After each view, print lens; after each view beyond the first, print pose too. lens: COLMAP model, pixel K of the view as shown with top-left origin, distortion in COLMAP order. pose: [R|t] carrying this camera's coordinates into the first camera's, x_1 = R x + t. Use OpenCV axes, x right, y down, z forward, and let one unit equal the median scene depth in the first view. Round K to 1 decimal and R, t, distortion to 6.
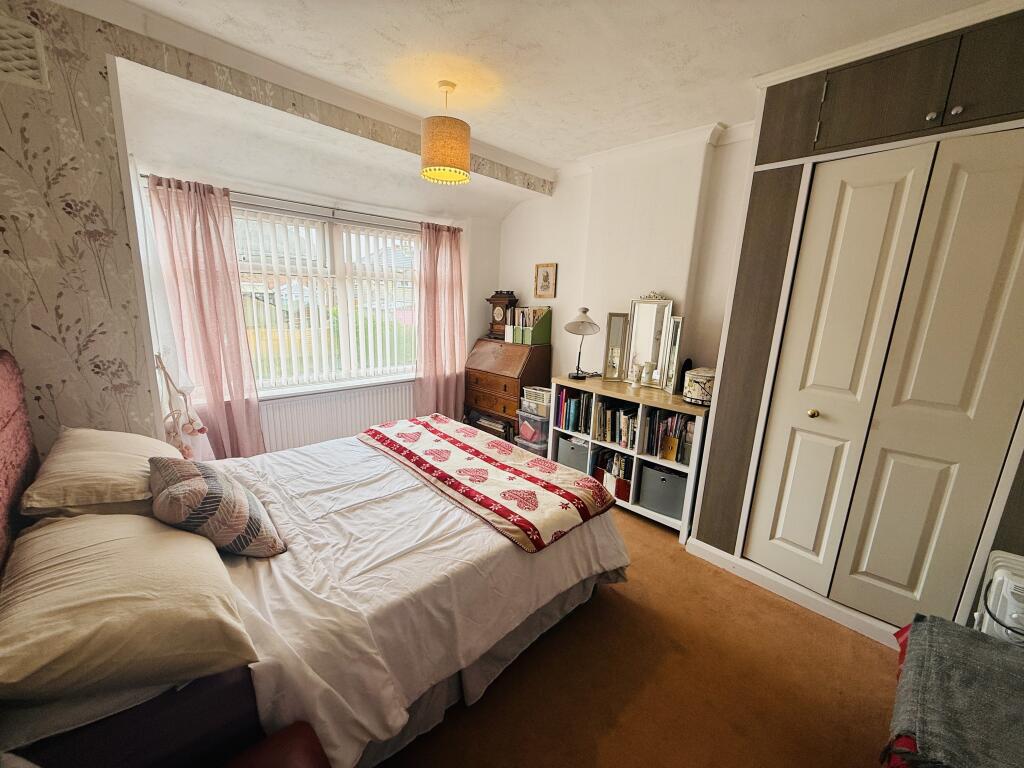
lens RADIAL K [[407.0, 0, 507.5], [0, 407.0, 387.1], [0, 0, 1]] dist [-0.000904, -0.000873]
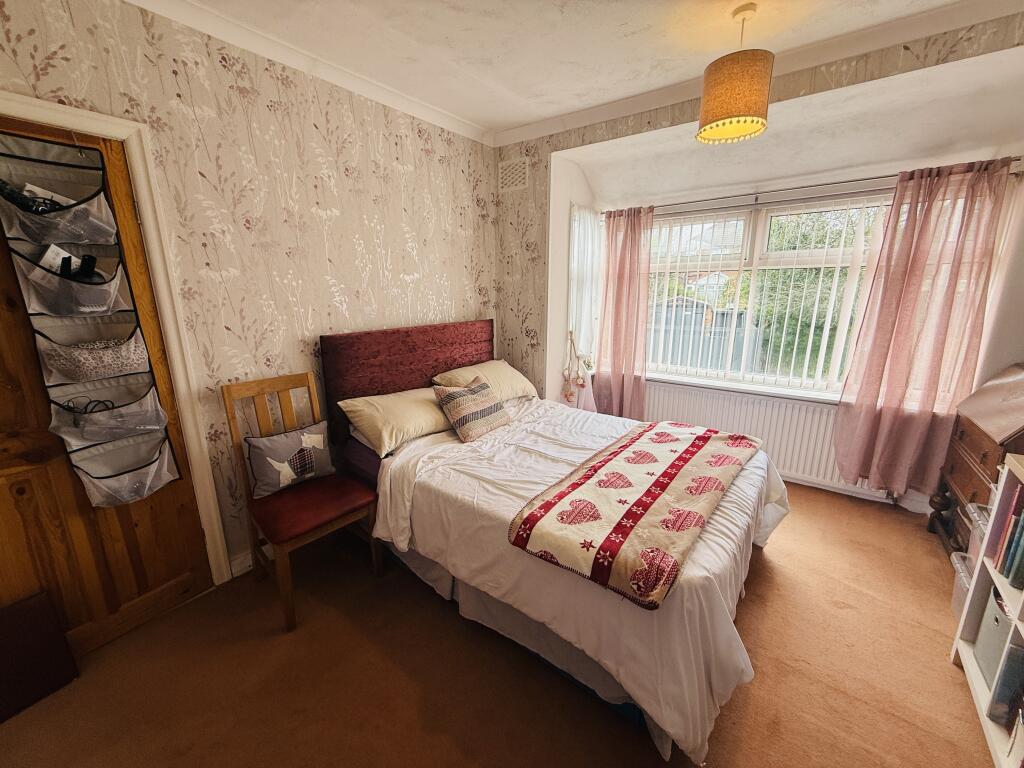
lens RADIAL K [[407.0, 0, 507.6], [0, 407.0, 385.0], [0, 0, 1]] dist [-0.000904, -0.000873]
pose [[0.131923, 0.189330, -0.973011, 0.688448], [-0.202106, 0.966109, 0.160585, -0.083550], [0.970438, 0.175466, 0.165717, 0.557852]]
